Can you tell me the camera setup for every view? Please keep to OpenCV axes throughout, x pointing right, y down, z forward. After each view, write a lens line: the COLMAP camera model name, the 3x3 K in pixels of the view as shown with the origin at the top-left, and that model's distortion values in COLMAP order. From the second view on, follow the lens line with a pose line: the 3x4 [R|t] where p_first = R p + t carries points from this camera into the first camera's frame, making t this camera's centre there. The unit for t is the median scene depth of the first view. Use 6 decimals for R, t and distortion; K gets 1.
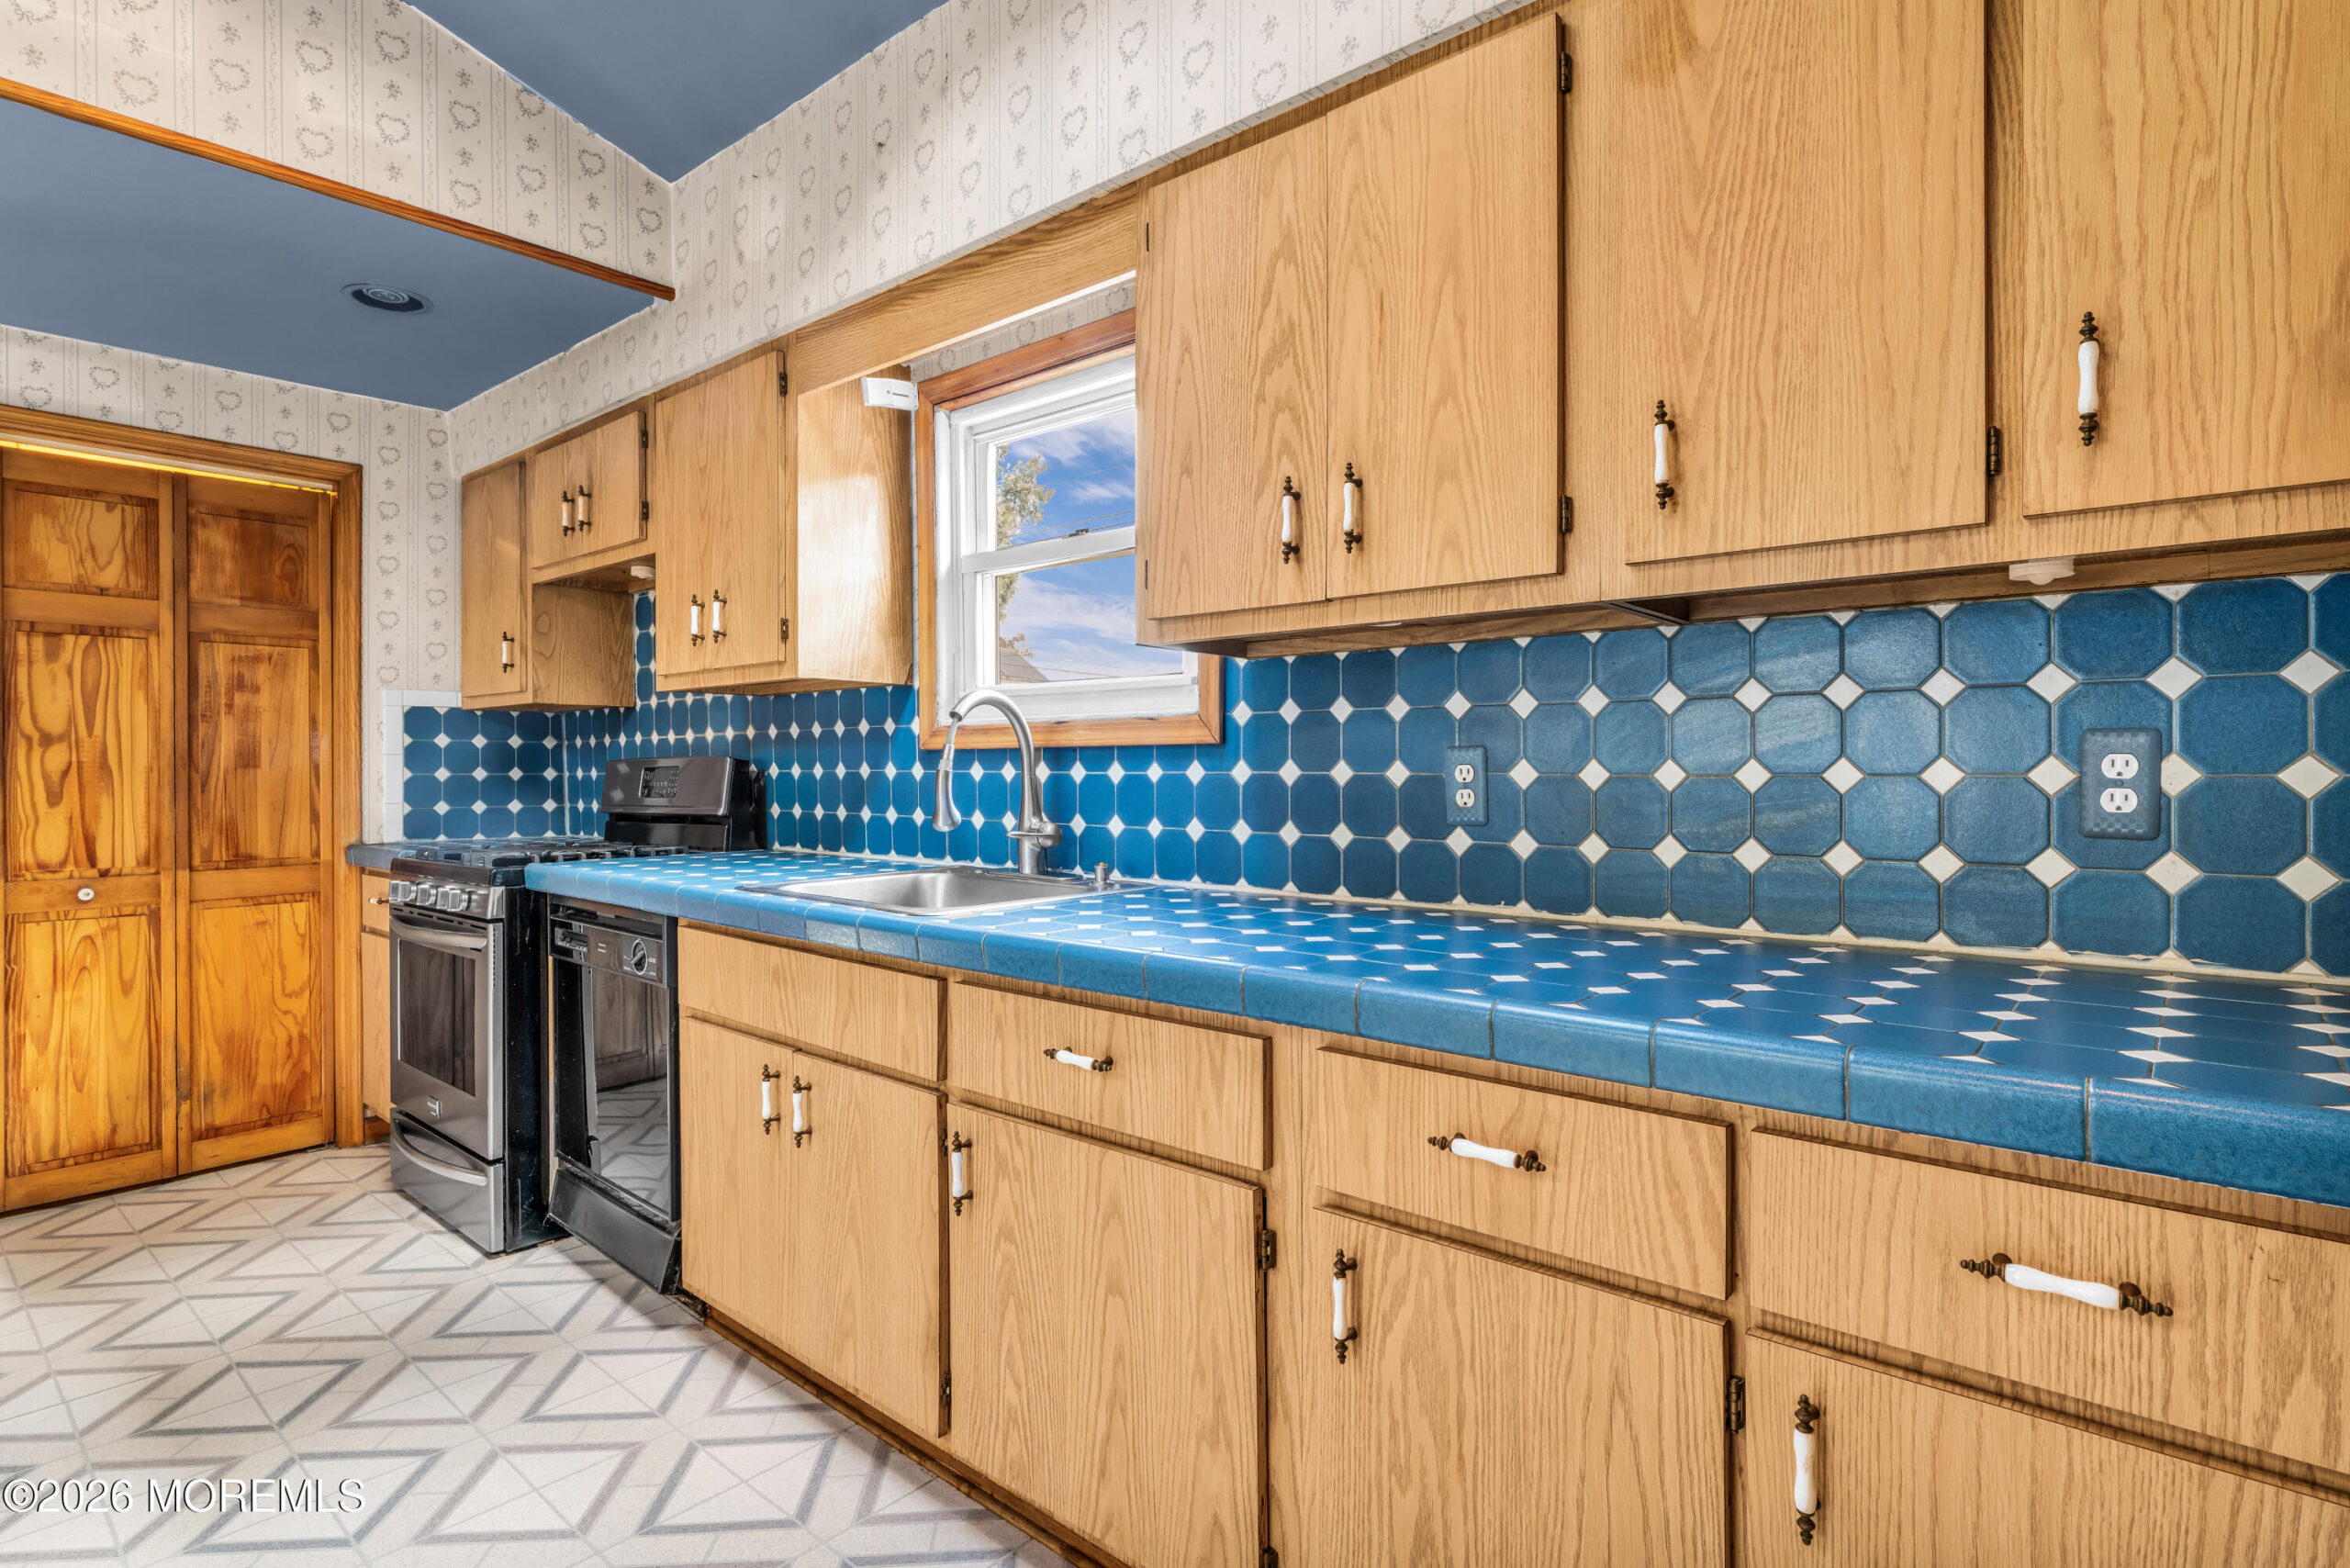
lens RADIAL K [[1180.8, 0, 1179.0], [0, 1180.8, 777.4], [0, 0, 1]] dist [-0.001385, -0.000332]
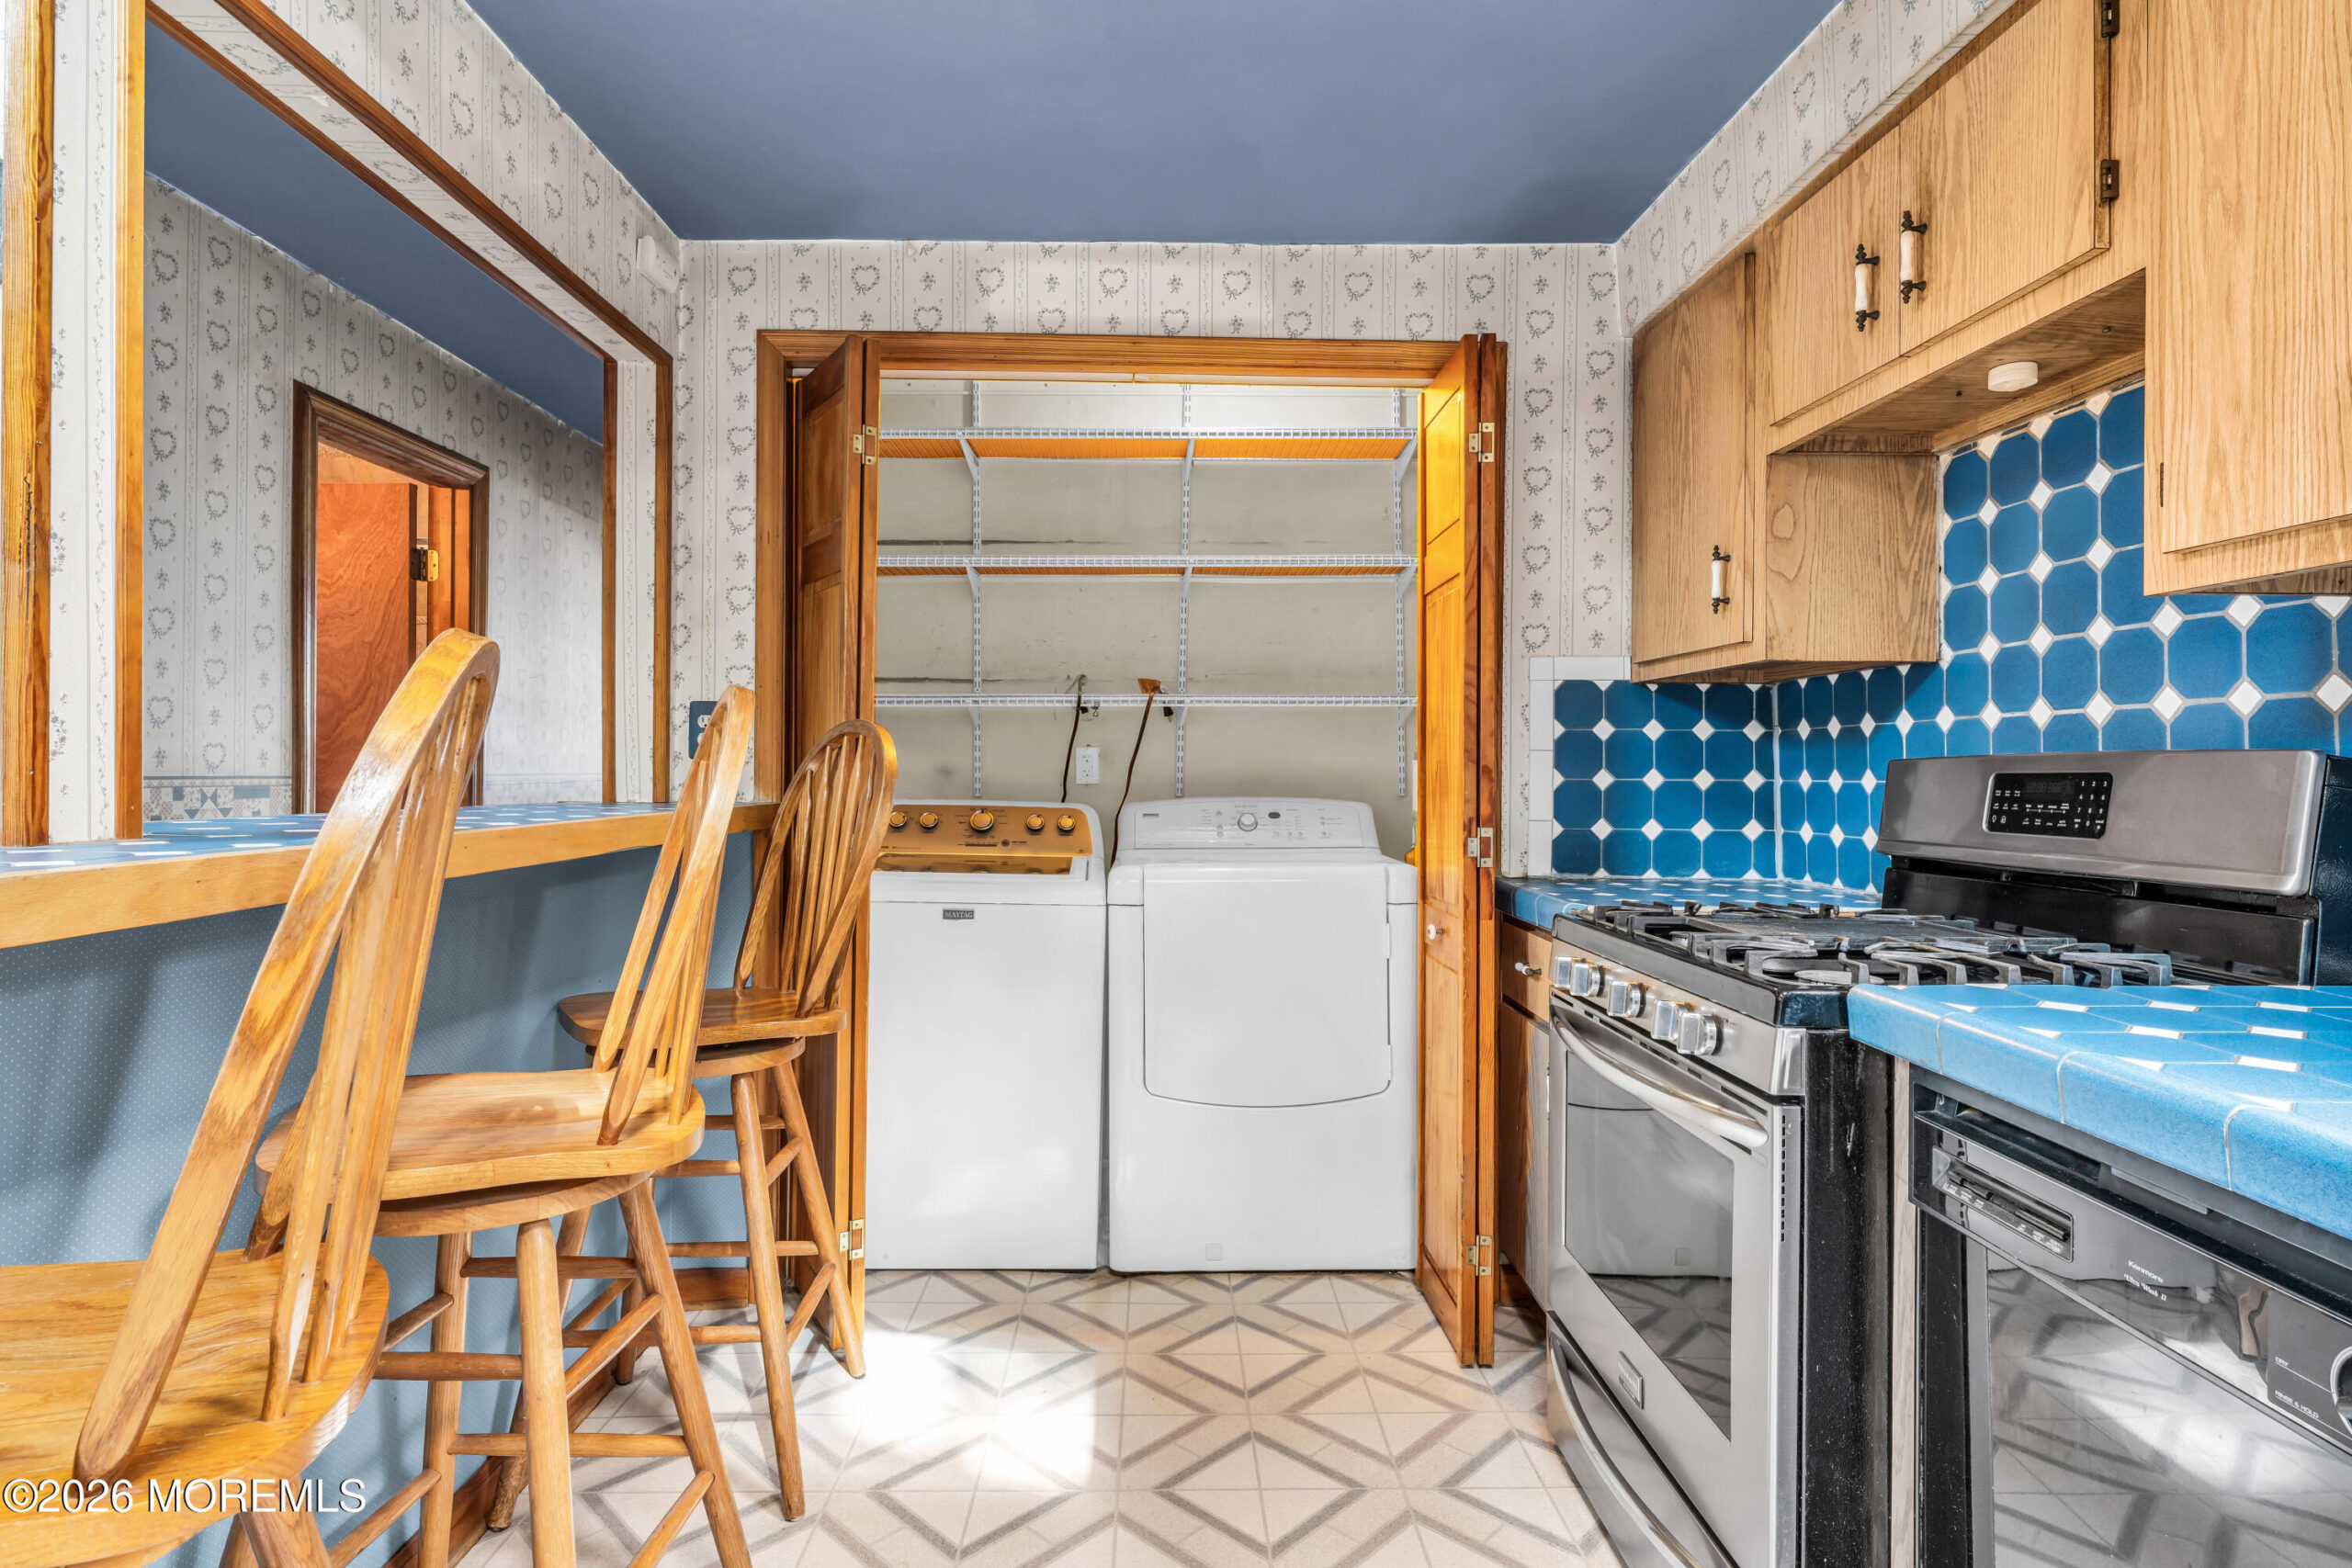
lens RADIAL K [[1181.6, 0, 1164.6], [0, 1181.6, 765.9], [0, 0, 1]] dist [-0.001385, -0.000332]
pose [[0.661240, 0.006027, -0.750151, -0.424141], [-0.012585, 0.999916, -0.003059, -0.007719], [0.750069, 0.011463, 0.661260, 0.545988]]
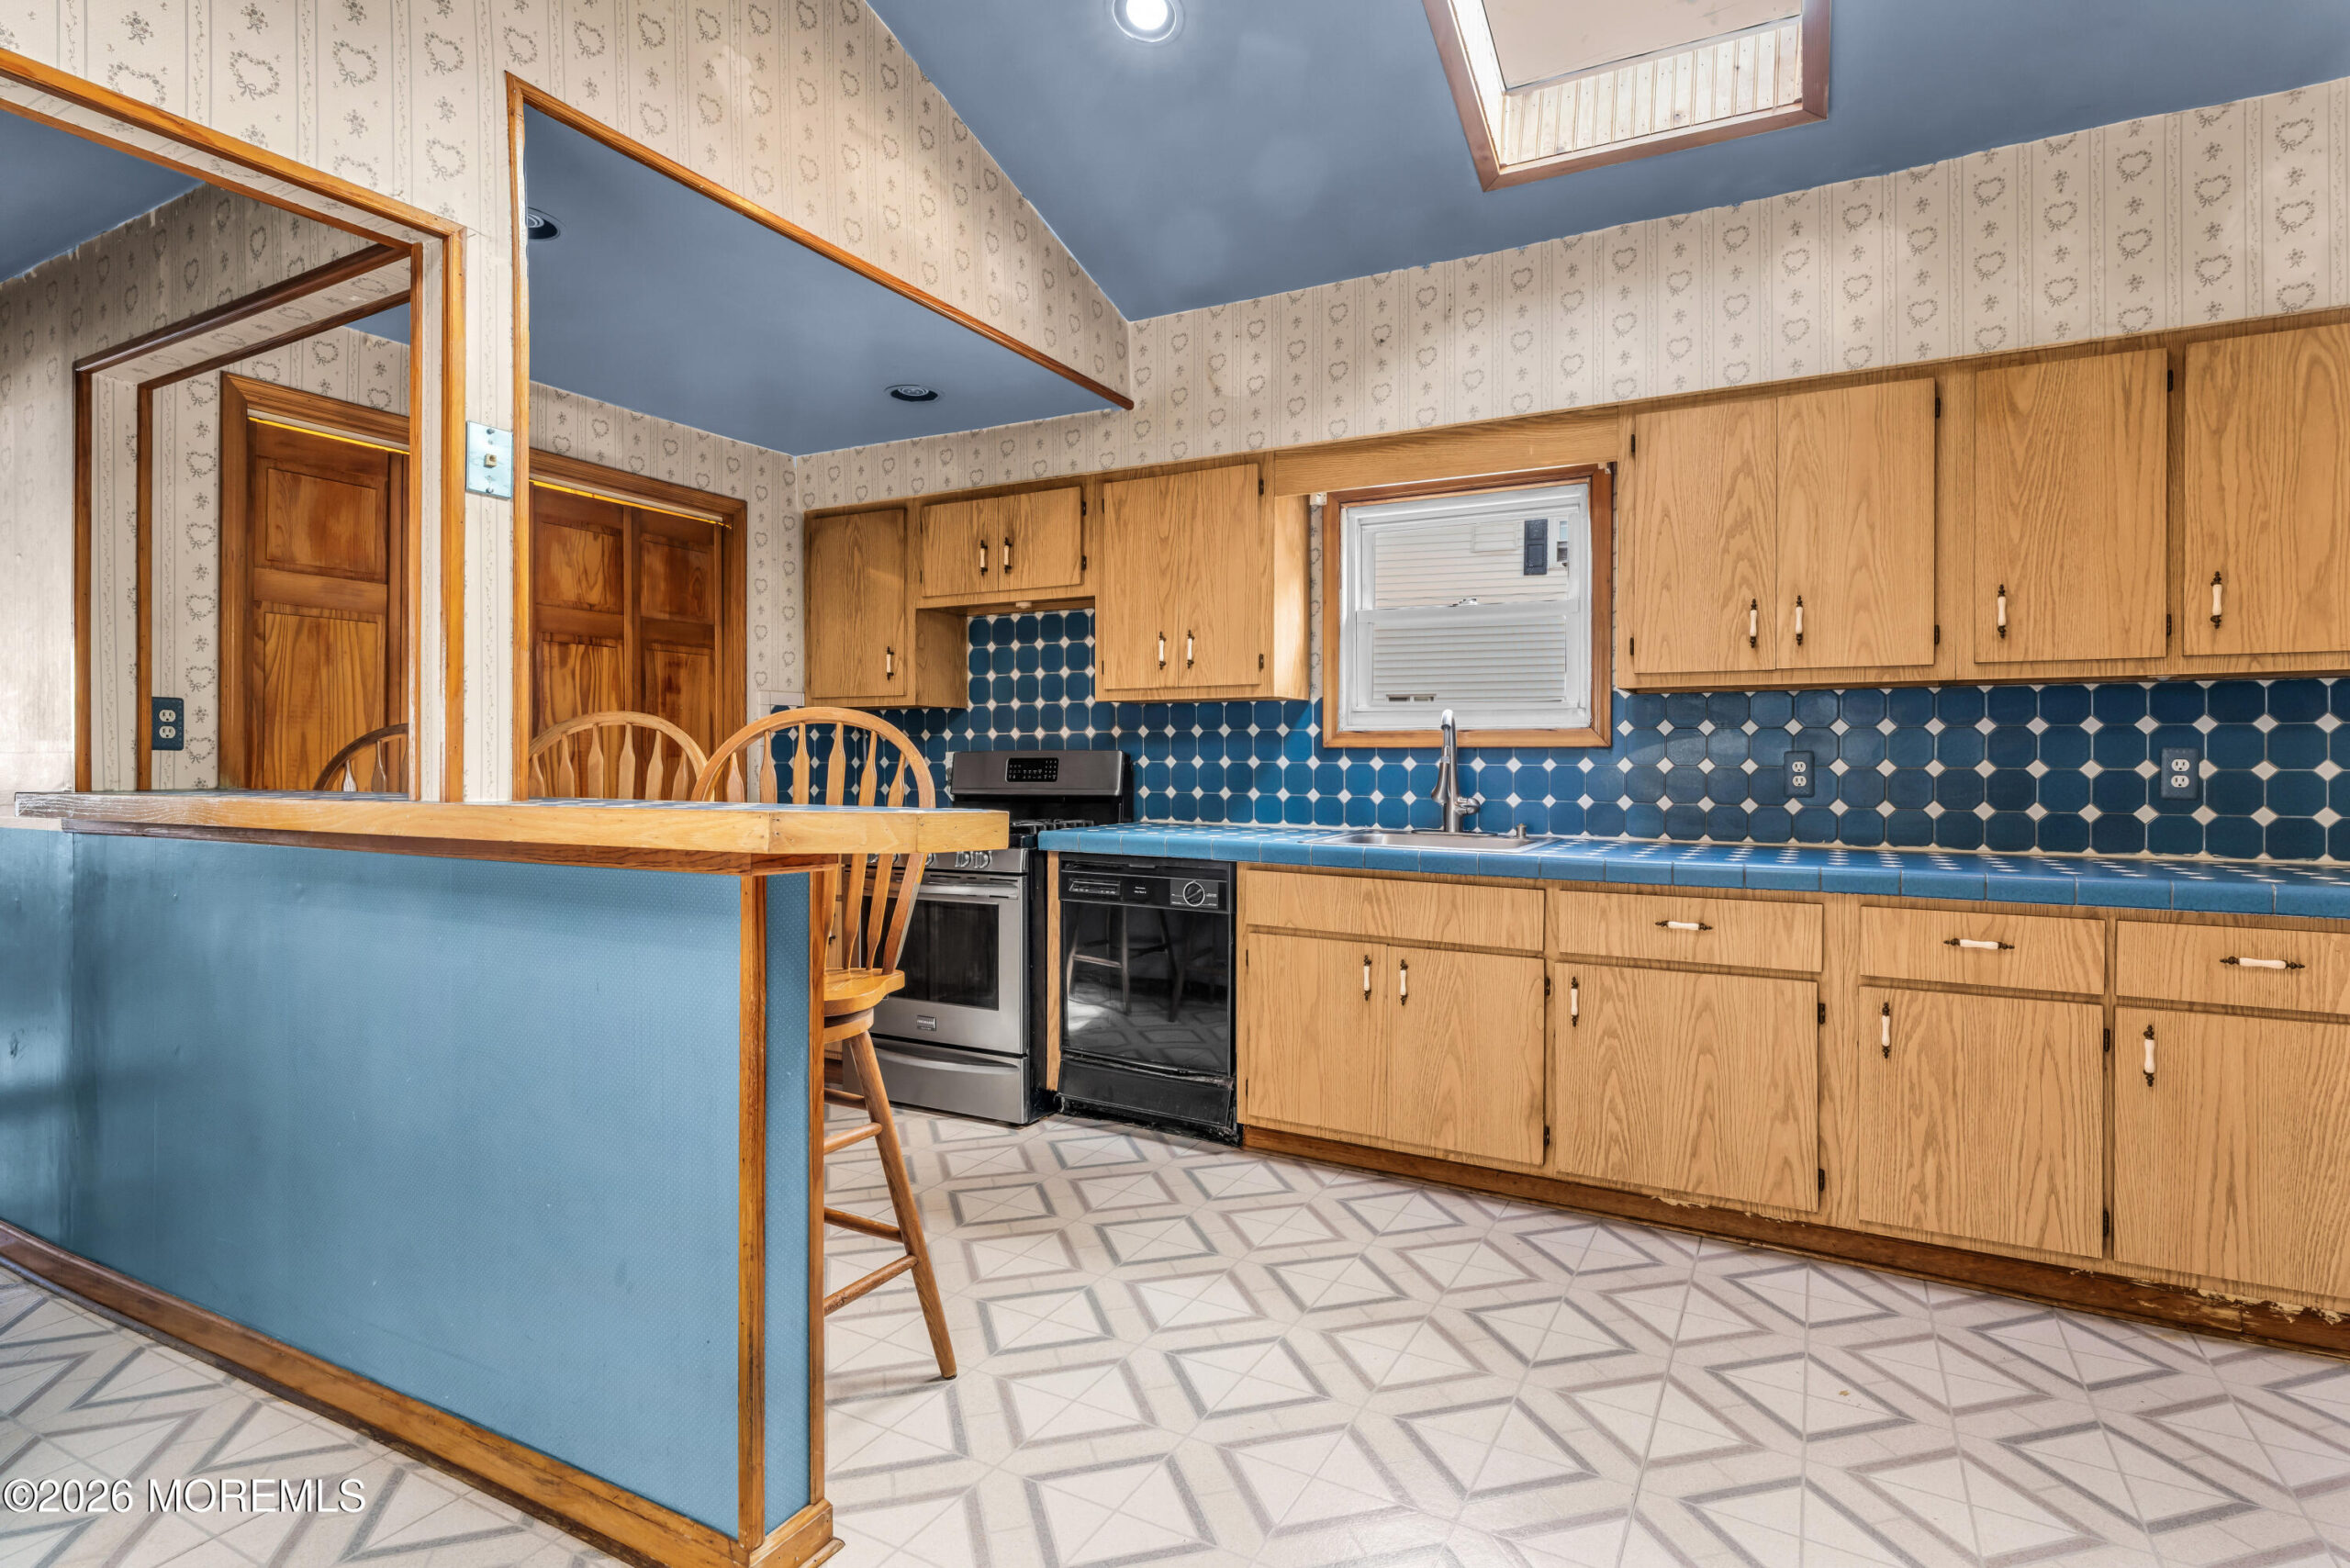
lens RADIAL K [[1180.8, 0, 1177.1], [0, 1180.8, 768.2], [0, 0, 1]] dist [-0.001385, -0.000332]
pose [[0.976385, 0.003542, 0.216011, -0.755903], [-0.003899, 0.999992, 0.001228, 0.000151], [-0.216004, -0.002042, 0.976390, -0.362370]]
